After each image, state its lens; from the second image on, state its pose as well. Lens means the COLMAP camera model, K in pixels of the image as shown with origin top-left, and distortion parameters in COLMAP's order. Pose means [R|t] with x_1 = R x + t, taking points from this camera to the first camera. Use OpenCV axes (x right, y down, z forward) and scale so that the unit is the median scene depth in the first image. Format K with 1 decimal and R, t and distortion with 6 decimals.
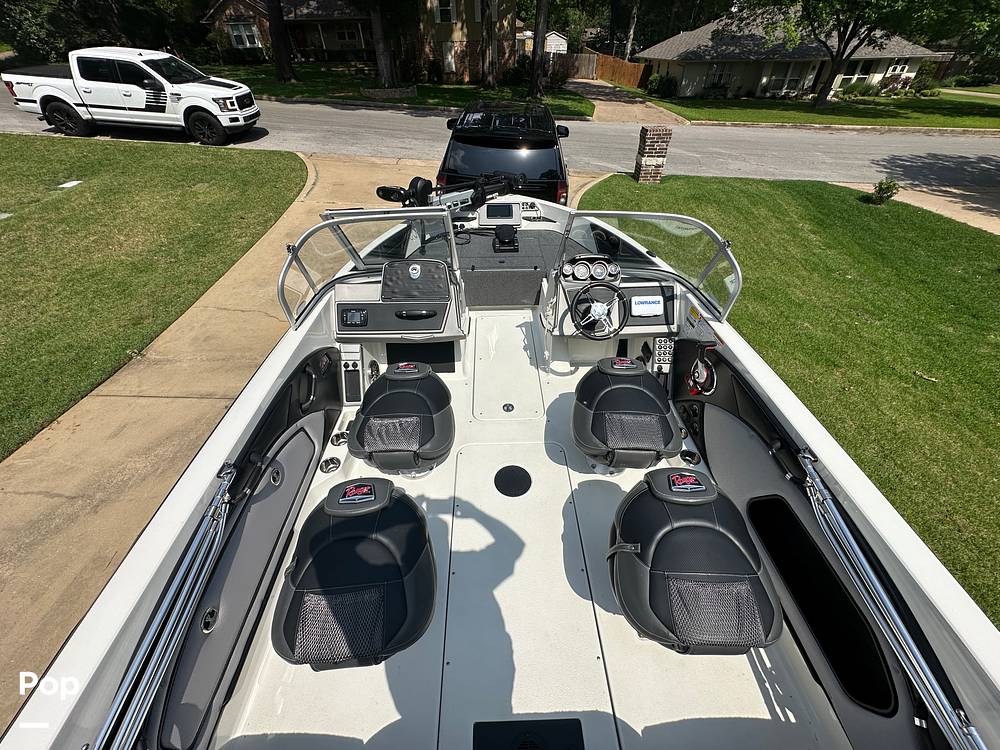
lens RADIAL K [[411.2, 0, 507.5], [0, 411.2, 375.5], [0, 0, 1]] dist [-0.004094, 0.001161]
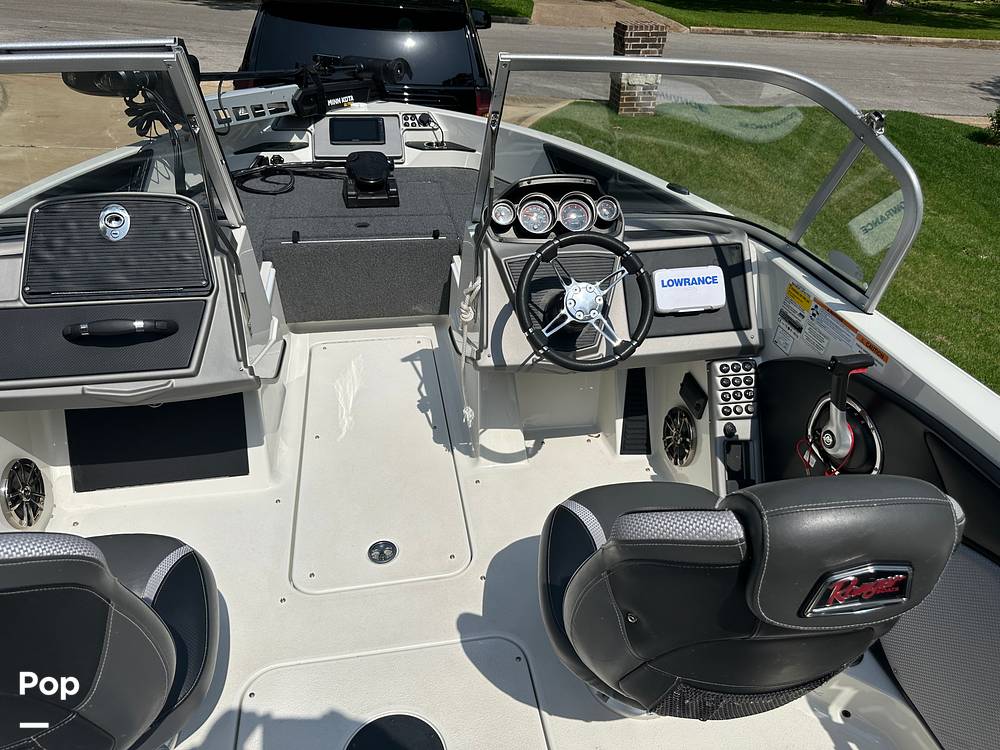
lens RADIAL K [[727.8, 0, 510.4], [0, 727.8, 380.3], [0, 0, 1]] dist [0.026785, -0.036482]
pose [[0.988911, -0.056195, 0.137467, 0.024284], [0.071462, 0.991495, -0.108774, -0.001699], [-0.130185, 0.117391, 0.984516, 0.164240]]
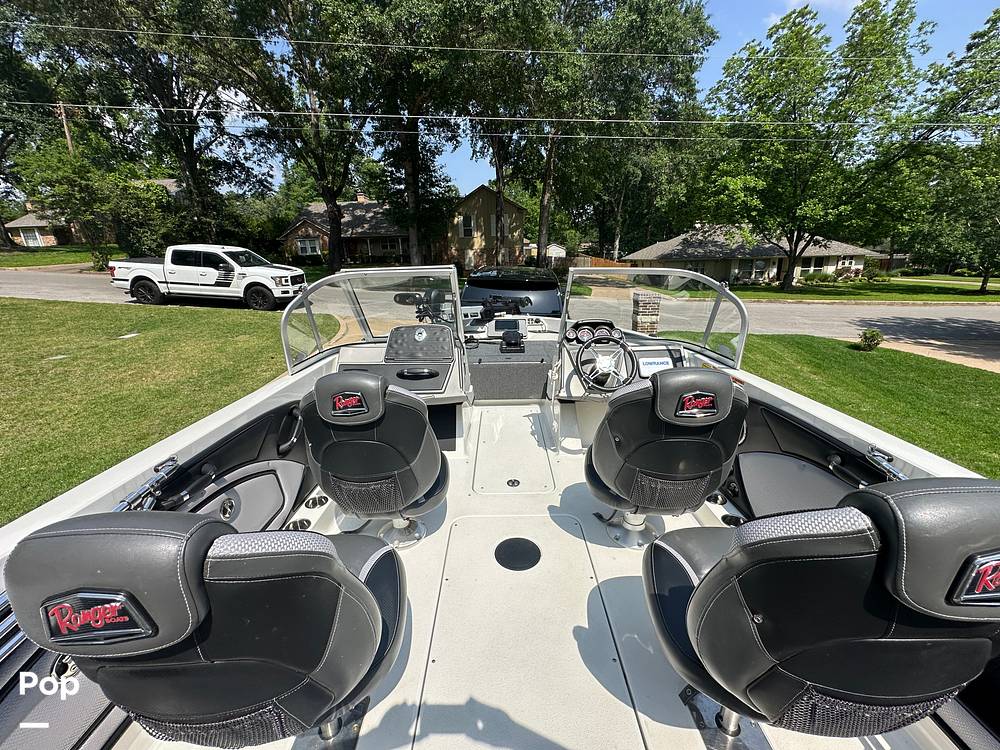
lens RADIAL K [[411.2, 0, 506.5], [0, 411.2, 366.7], [0, 0, 1]] dist [-0.004094, 0.001161]
pose [[0.999520, -0.010560, -0.029109, 0.009655], [-0.002079, 0.915047, -0.403343, 0.131929], [0.030896, 0.403210, 0.914586, 0.061849]]
